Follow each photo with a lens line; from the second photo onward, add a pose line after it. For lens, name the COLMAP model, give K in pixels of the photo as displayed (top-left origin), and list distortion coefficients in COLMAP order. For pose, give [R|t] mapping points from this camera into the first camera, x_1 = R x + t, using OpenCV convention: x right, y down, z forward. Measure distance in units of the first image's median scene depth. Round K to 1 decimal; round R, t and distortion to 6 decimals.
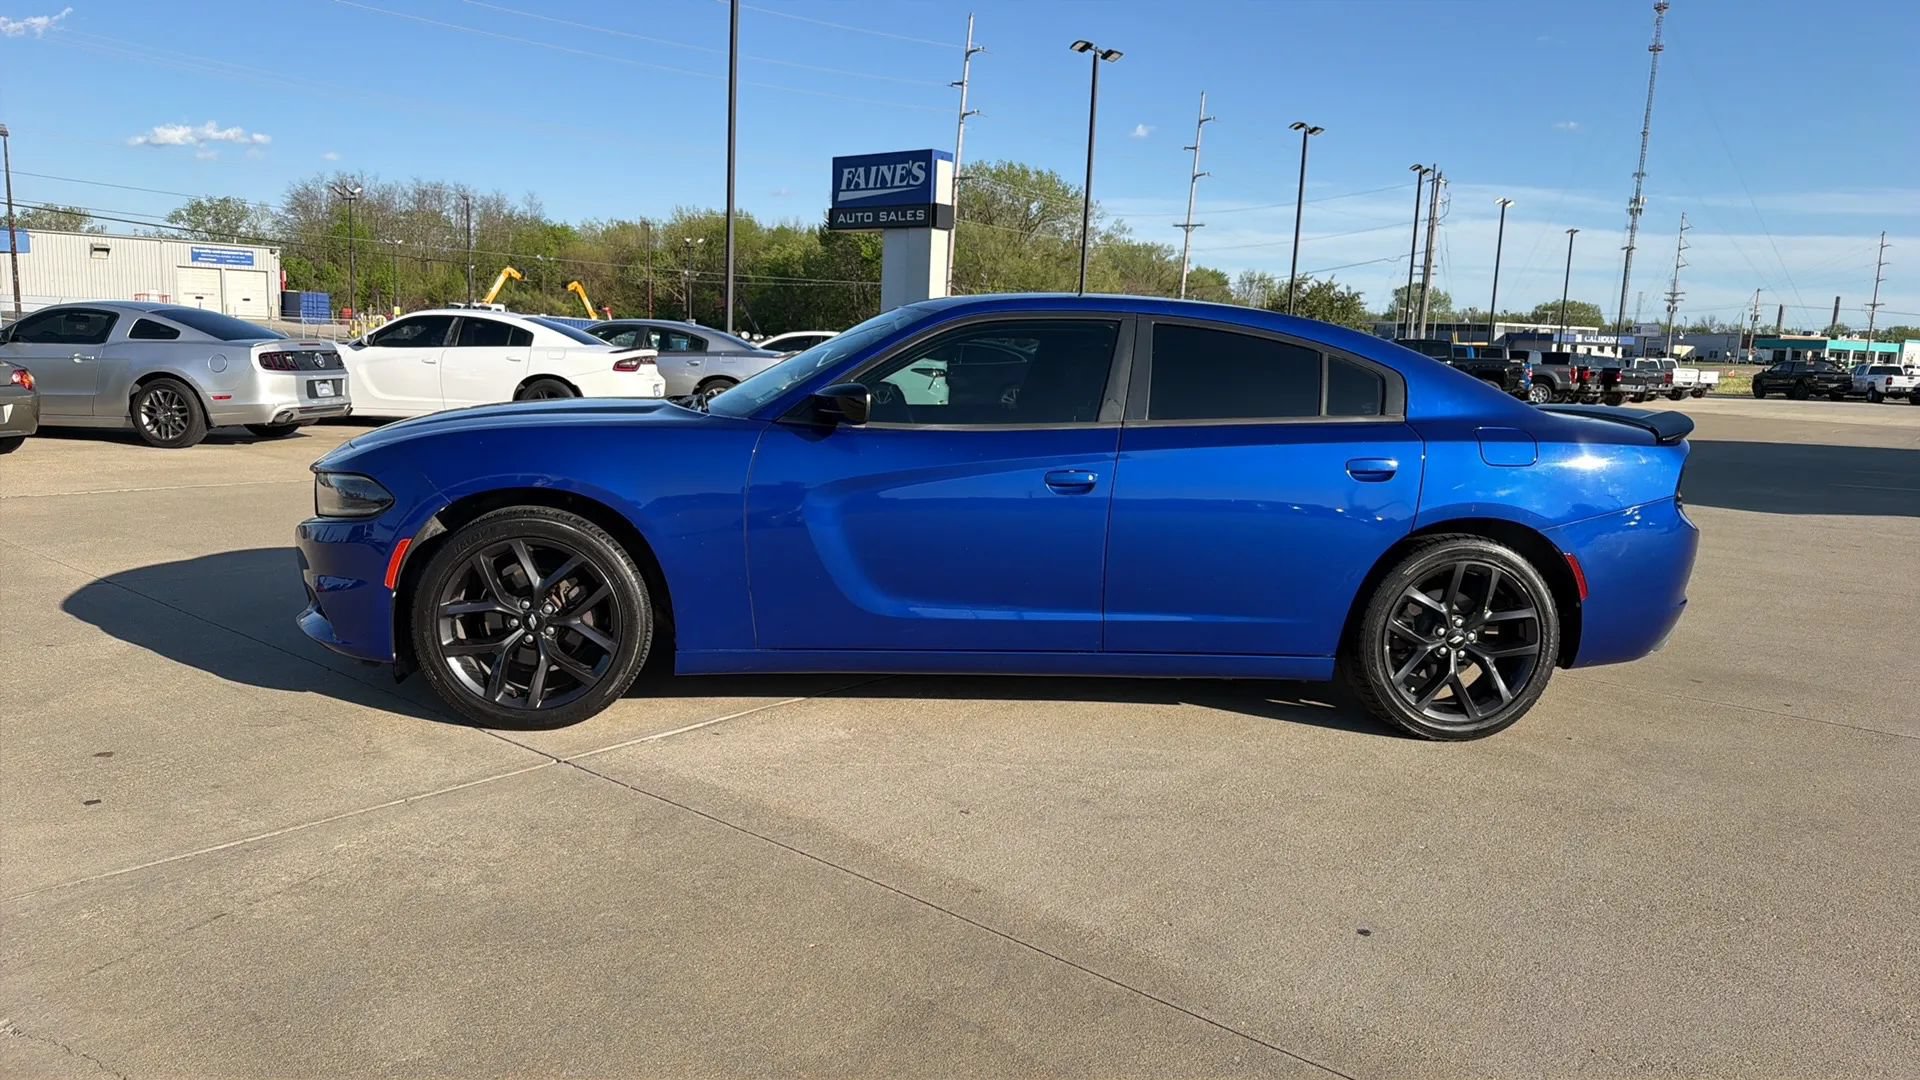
lens RADIAL K [[1298.9, 0, 939.4], [0, 1298.9, 549.3], [0, 0, 1]] dist [0.110256, -0.145170]
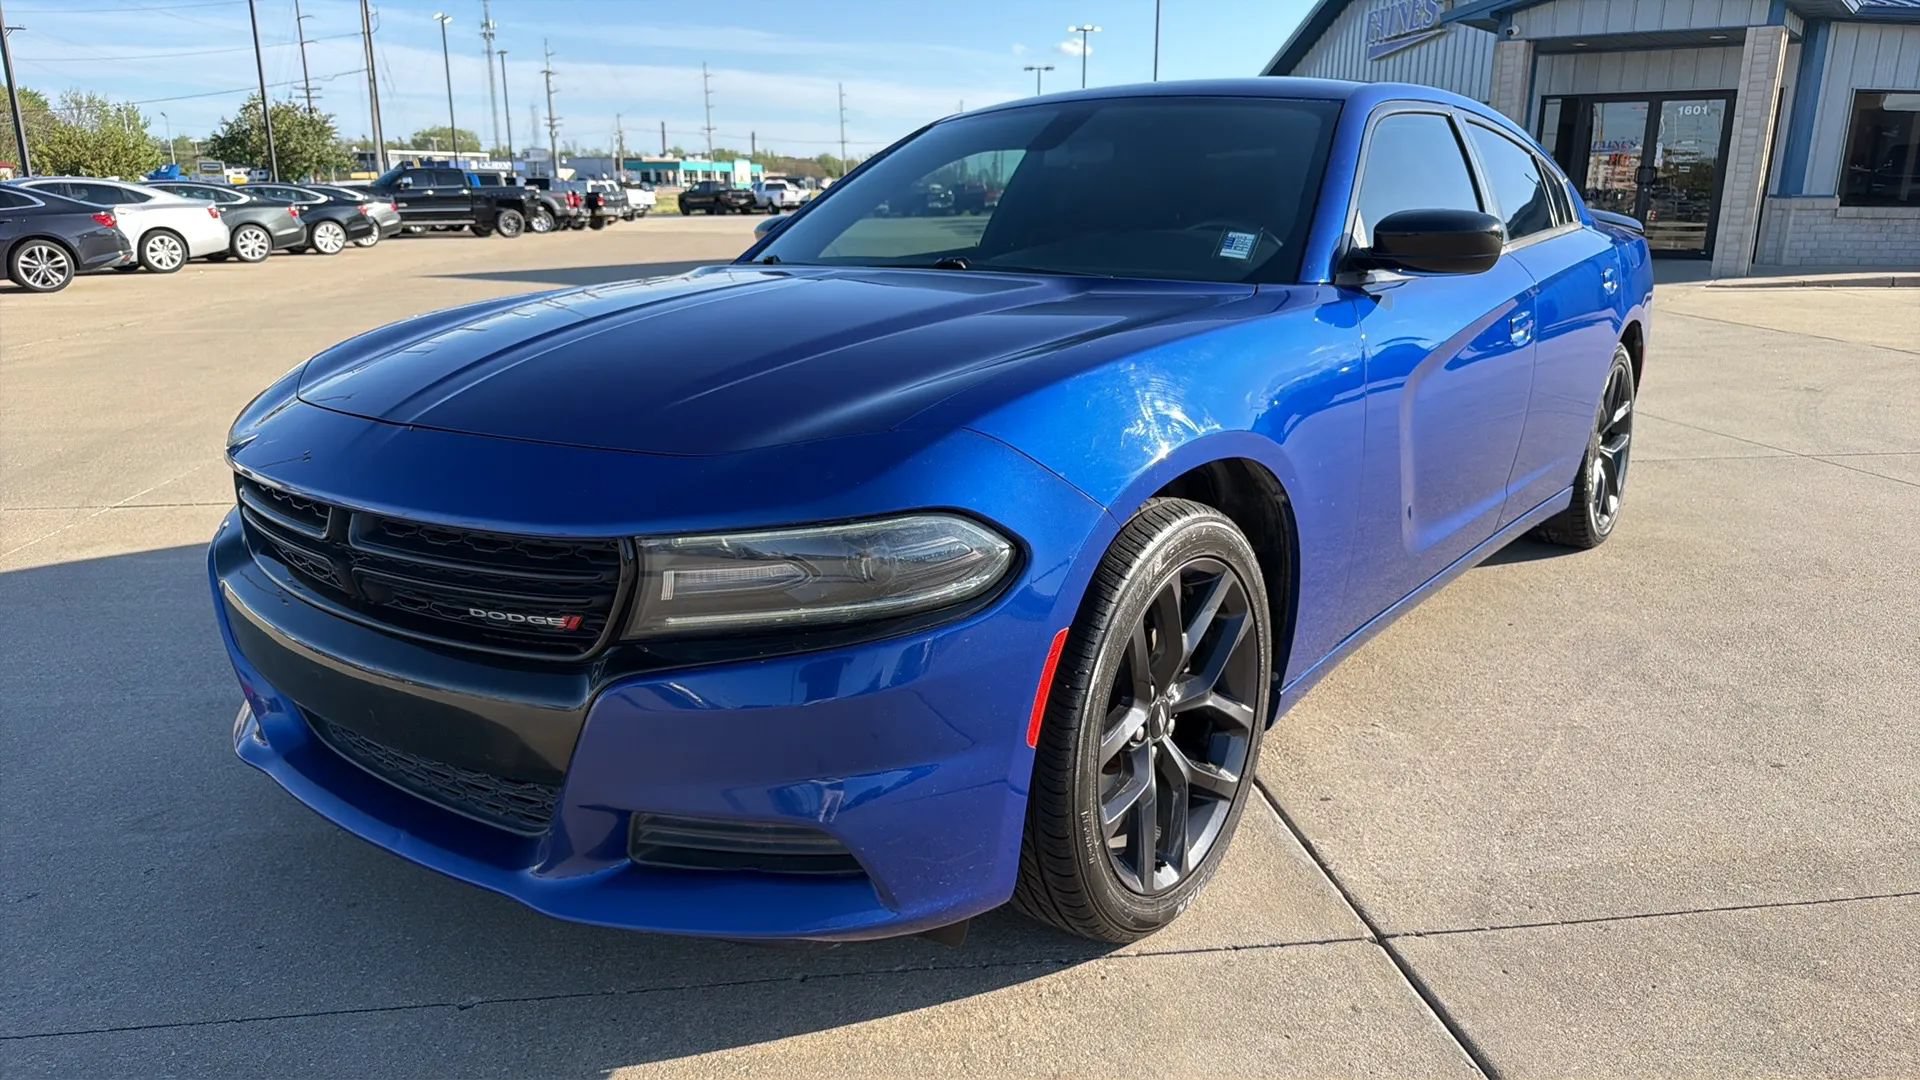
lens RADIAL K [[1319.9, 0, 975.8], [0, 1319.9, 545.2], [0, 0, 1]] dist [0.001479, -0.004341]
pose [[0.676198, -0.229322, 0.700120, -0.172047], [0.143841, 0.973126, 0.179818, -0.028221], [-0.722541, -0.020887, 0.691012, 0.171923]]
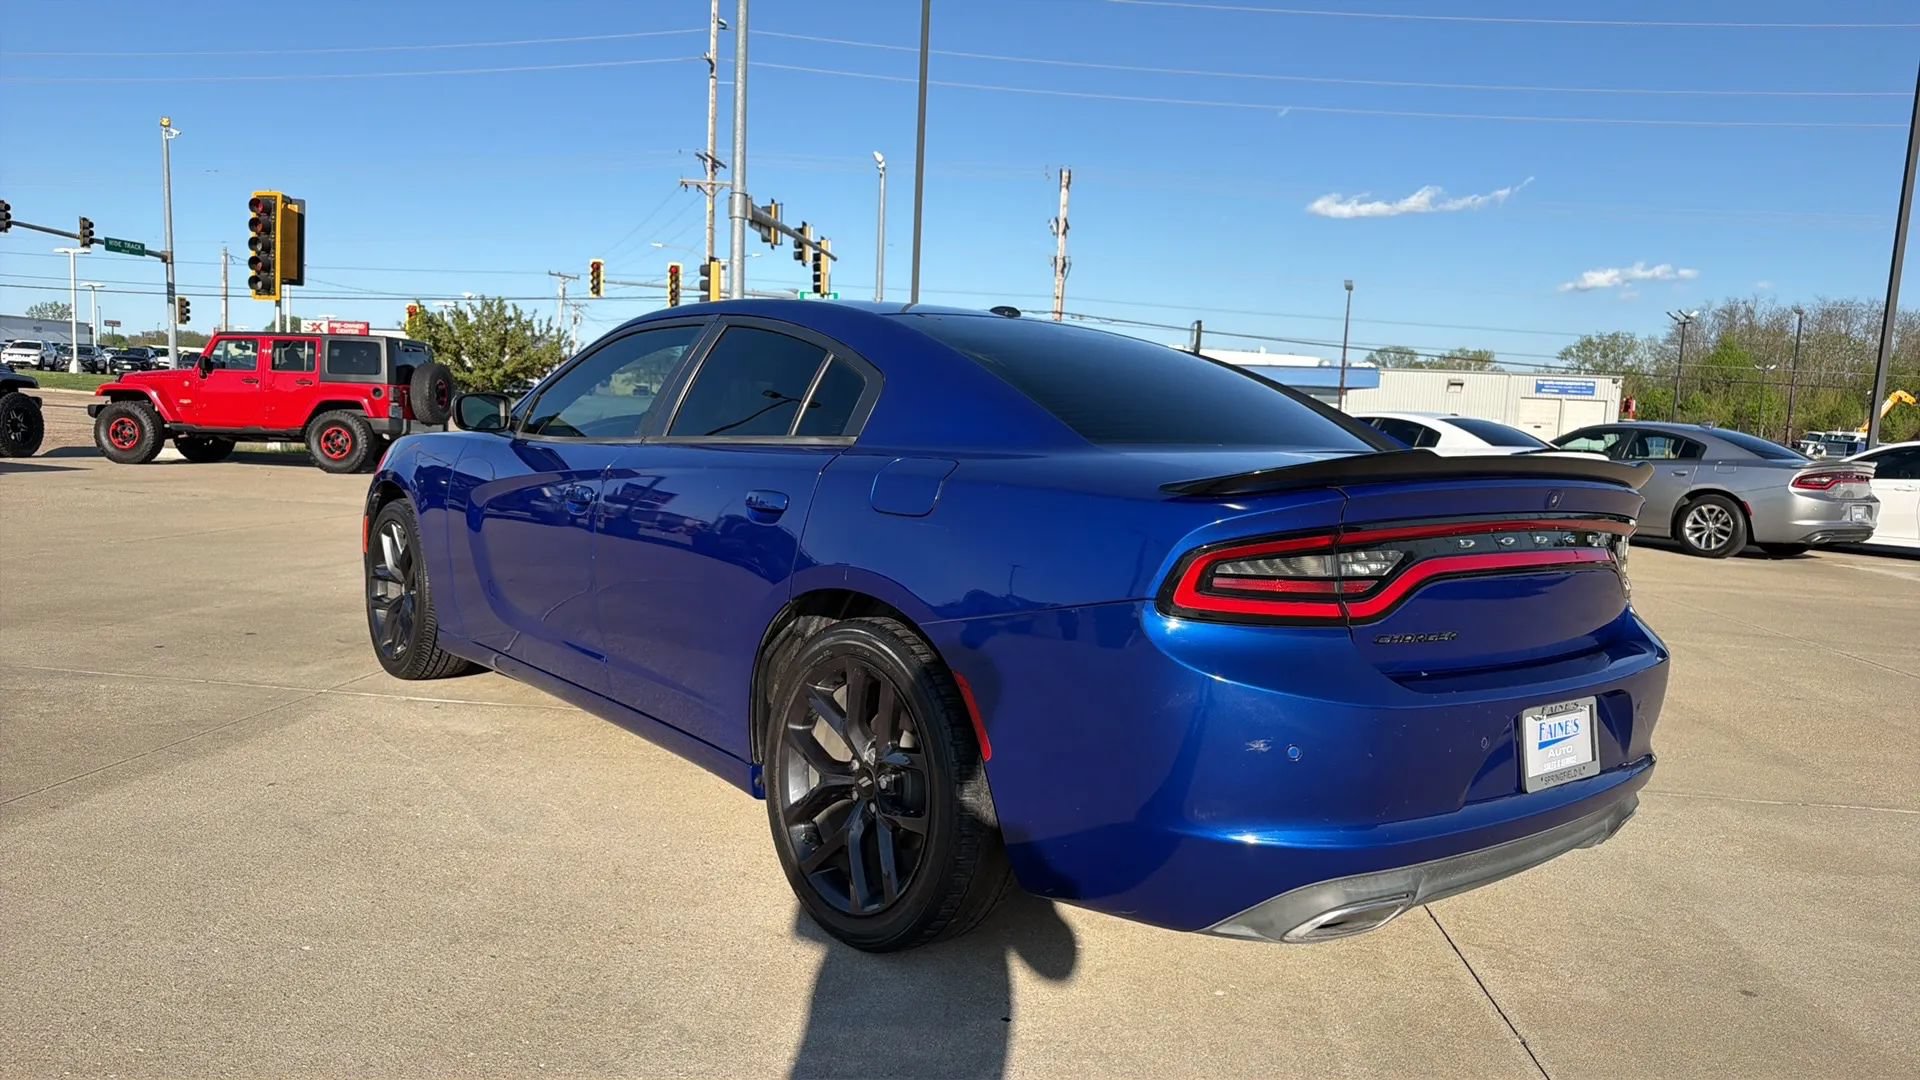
lens RADIAL K [[1309.3, 0, 939.2], [0, 1309.3, 547.5], [0, 0, 1]] dist [0.065667, -0.087223]
pose [[0.550278, 0.072516, -0.831827, 0.241801], [-0.156706, 0.987489, -0.017579, -0.010138], [0.820145, 0.140026, 0.554757, 0.169981]]
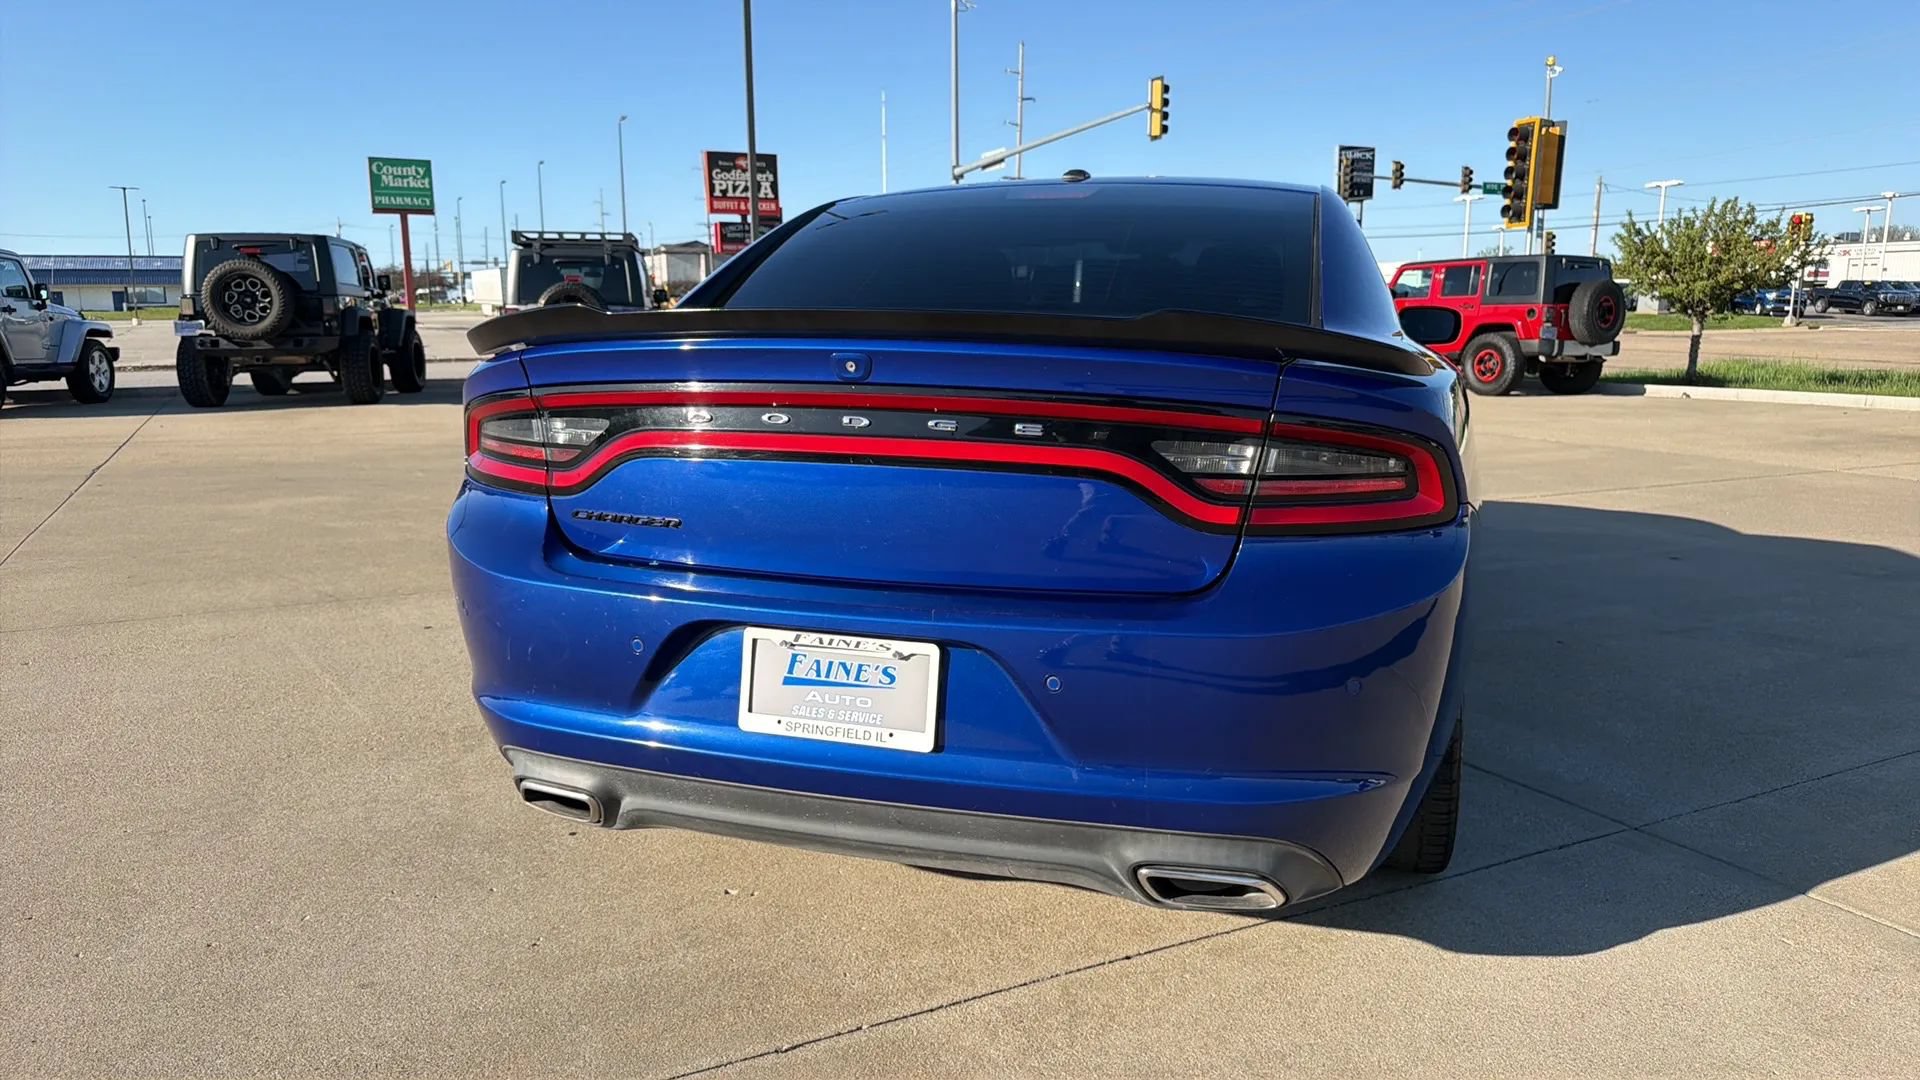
lens RADIAL K [[1309.3, 0, 939.2], [0, 1309.3, 547.5], [0, 0, 1]] dist [0.065667, -0.087223]
pose [[-0.405327, 0.124341, -0.905676, 0.255028], [-0.158332, 0.966186, 0.203509, -0.037995], [0.900356, 0.225885, -0.371934, 0.360617]]
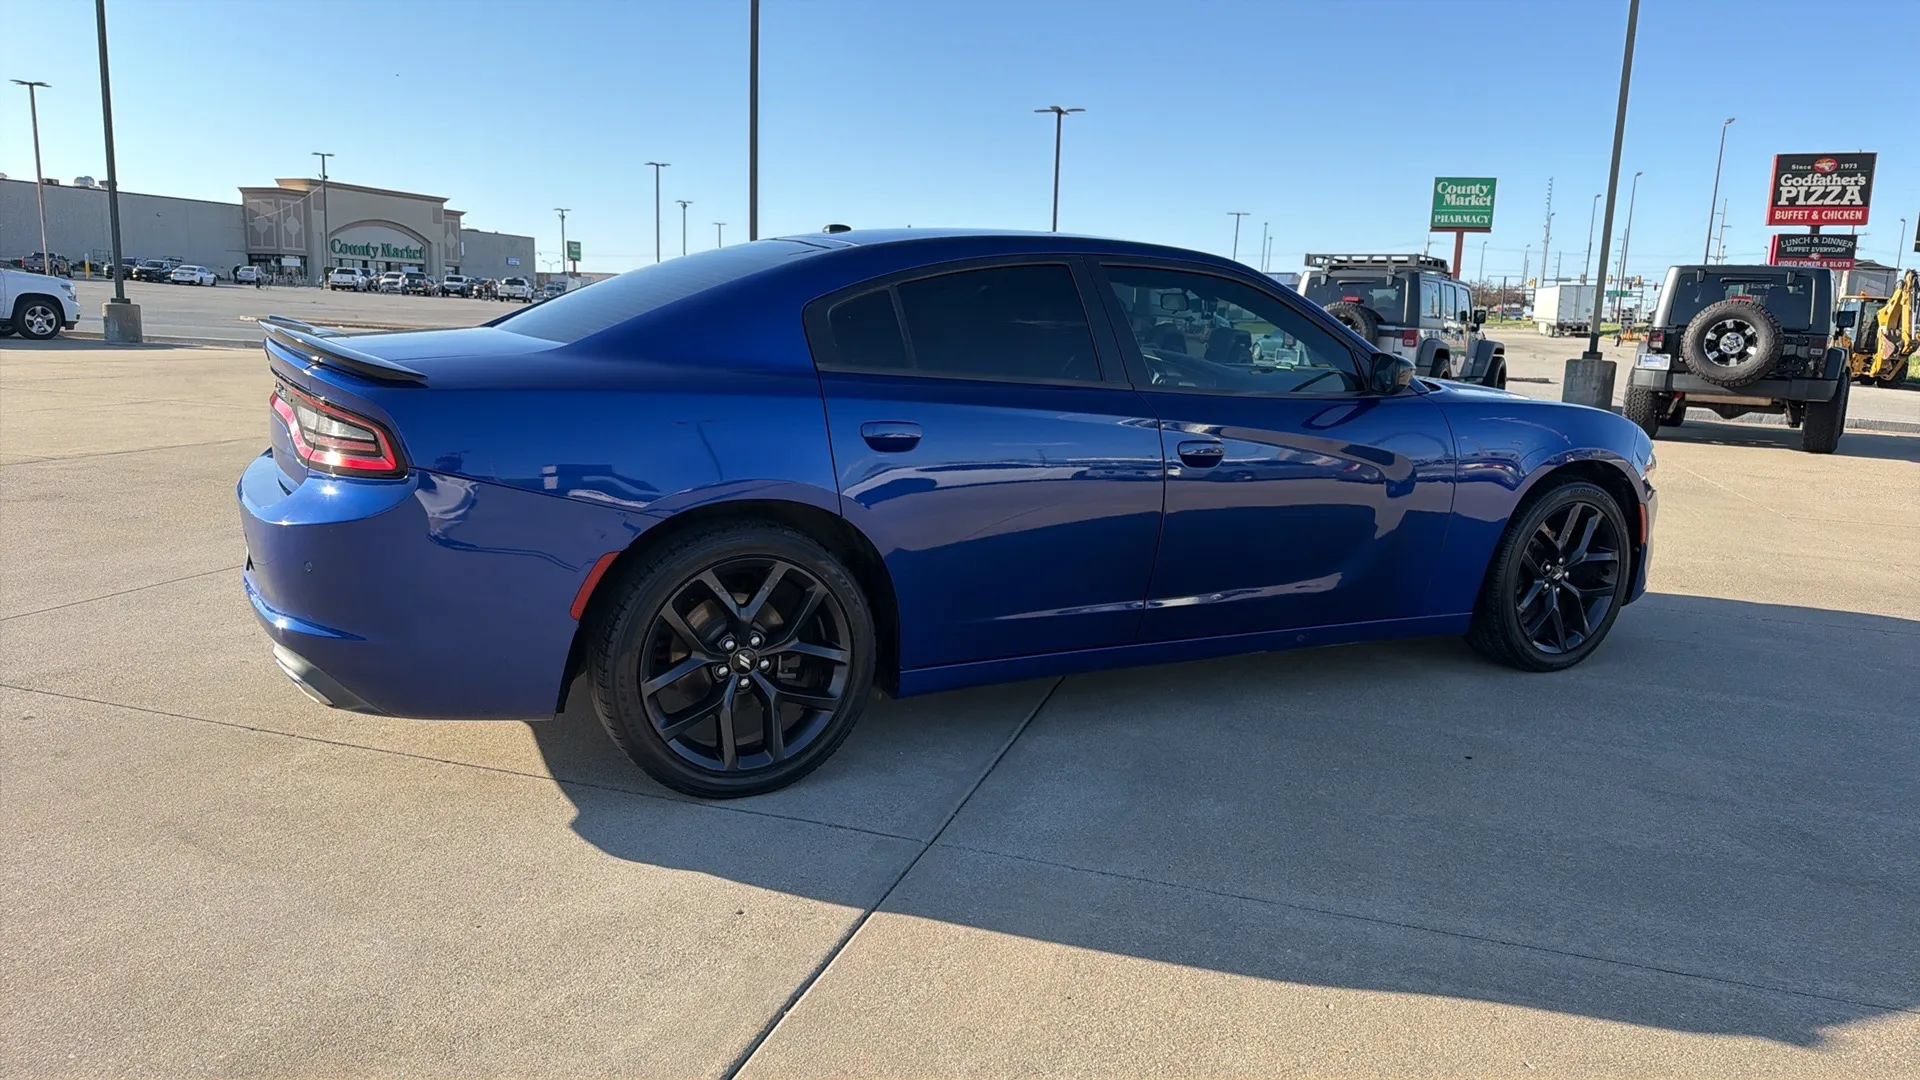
lens RADIAL K [[1314.9, 0, 937.0], [0, 1314.9, 539.3], [0, 0, 1]] dist [0.043502, -0.053783]
pose [[-0.934372, -0.009039, -0.356183, 0.131967], [-0.124764, 0.944686, 0.303319, -0.076268], [0.333740, 0.327851, -0.883816, 0.530993]]
